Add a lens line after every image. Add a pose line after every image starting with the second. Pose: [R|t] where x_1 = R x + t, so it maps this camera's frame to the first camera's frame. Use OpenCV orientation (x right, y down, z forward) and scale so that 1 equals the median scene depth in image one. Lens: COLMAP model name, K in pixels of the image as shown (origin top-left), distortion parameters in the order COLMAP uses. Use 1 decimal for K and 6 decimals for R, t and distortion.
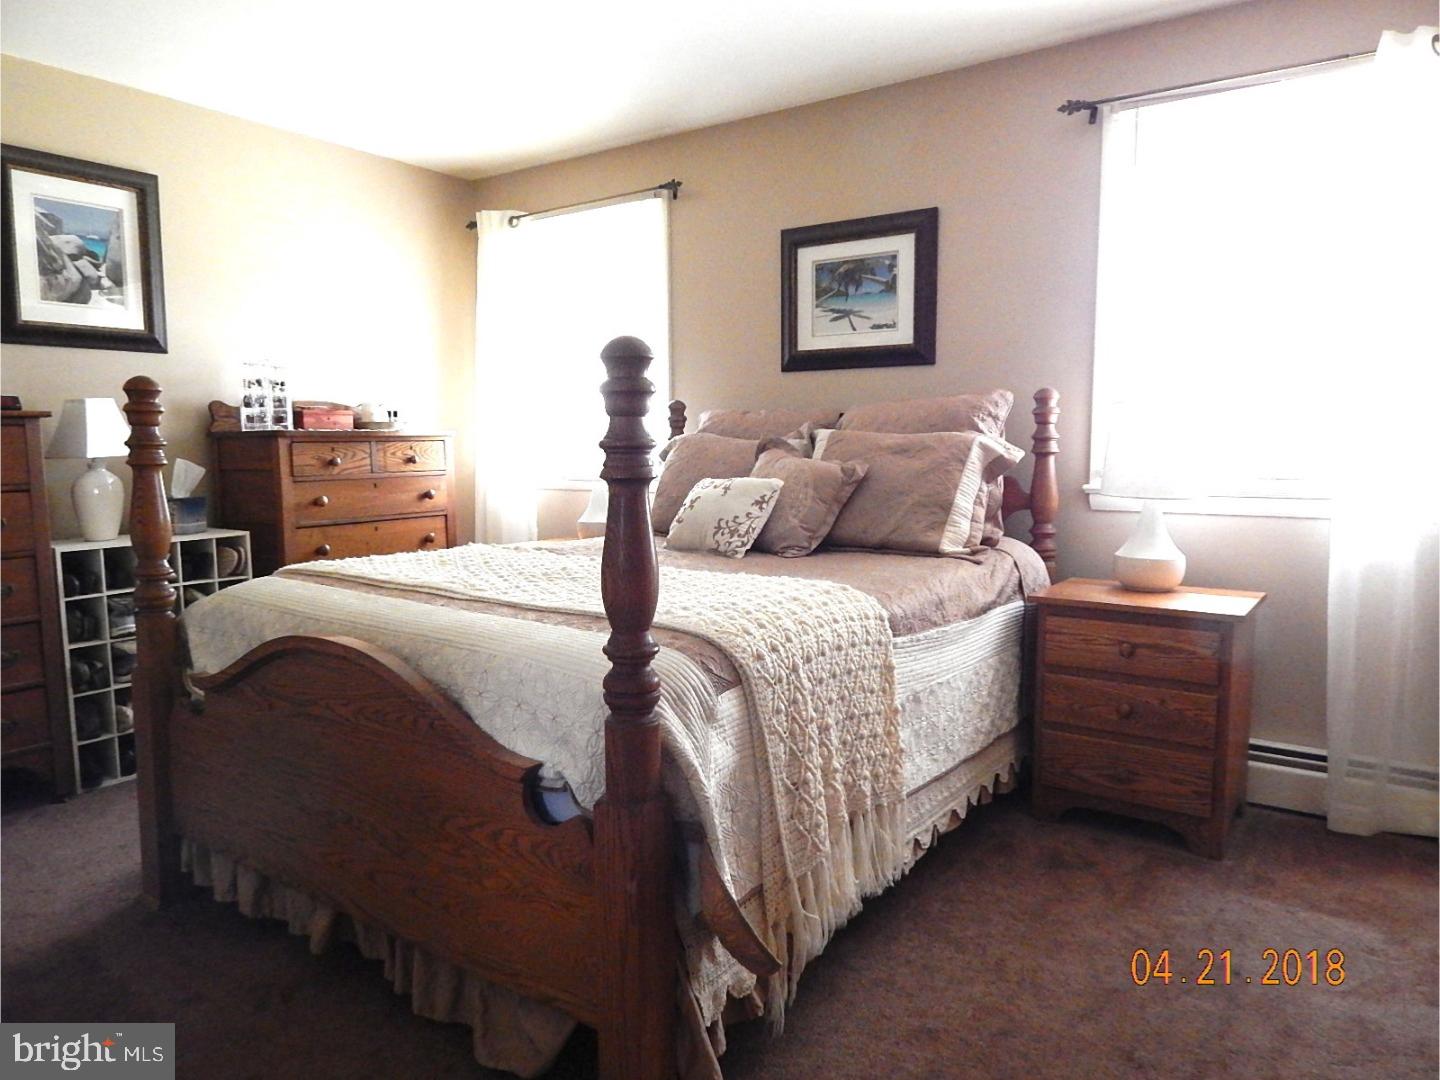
lens RADIAL K [[960.6, 0, 720.7], [0, 960.6, 538.6], [0, 0, 1]] dist [0.004703, -0.001125]
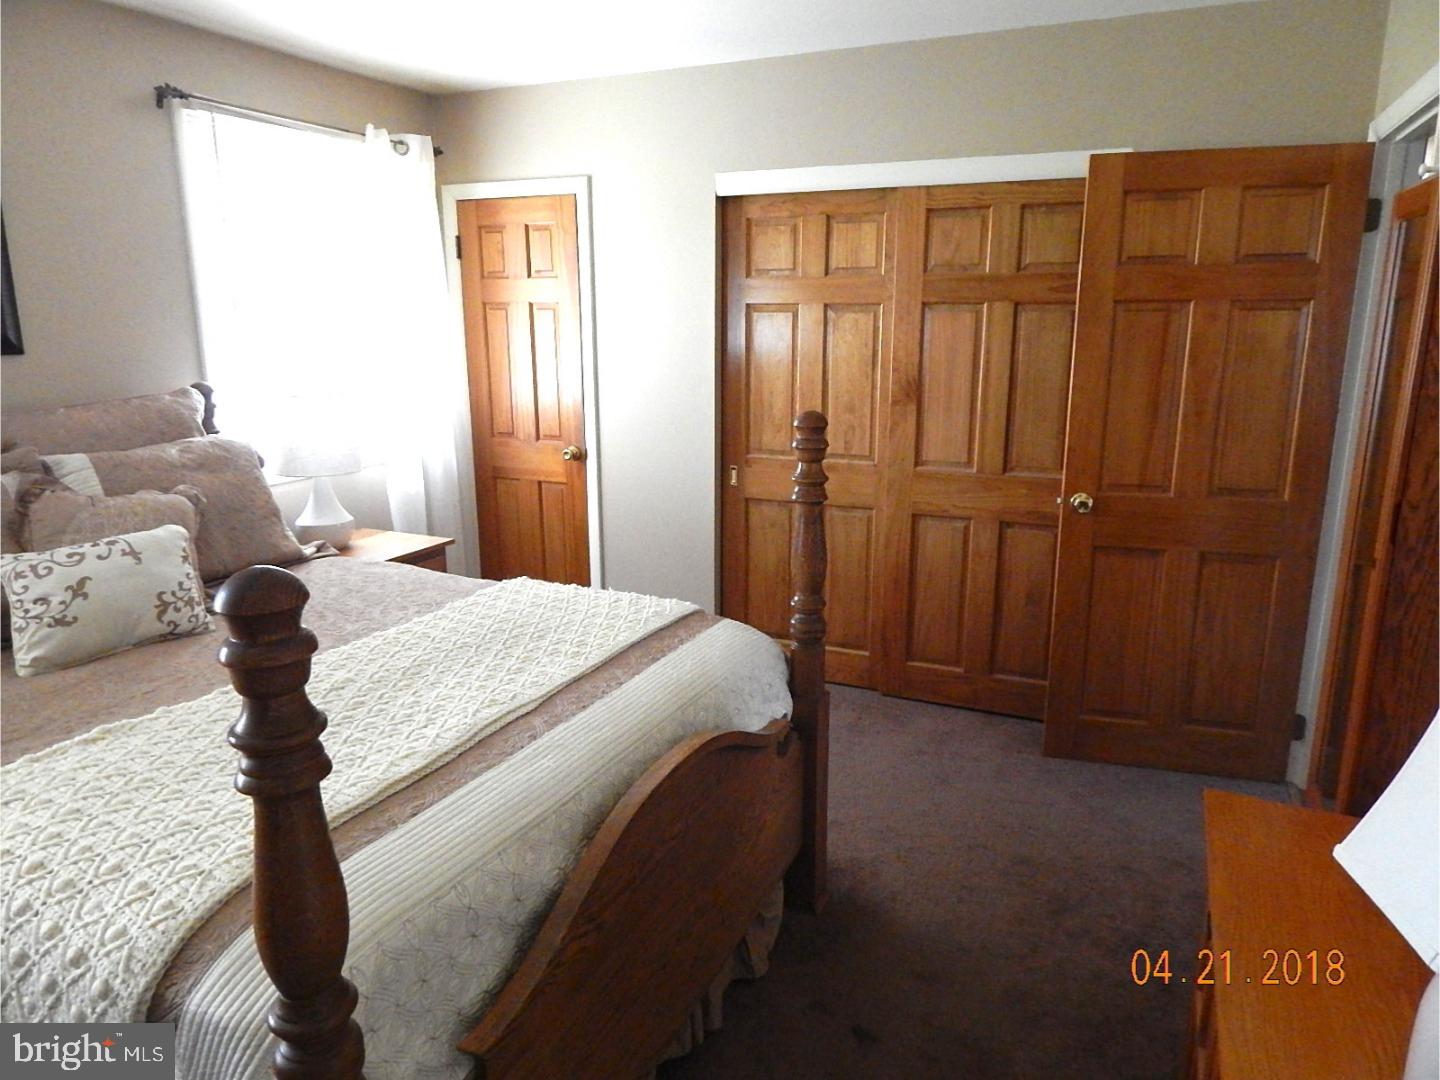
lens RADIAL K [[960.6, 0, 721.2], [0, 960.6, 541.4], [0, 0, 1]] dist [0.004703, -0.001125]
pose [[-0.156995, -0.221024, 0.962549, -0.776804], [0.105505, 0.965304, 0.238865, -0.191283], [-0.981948, 0.139054, -0.128229, 0.667007]]
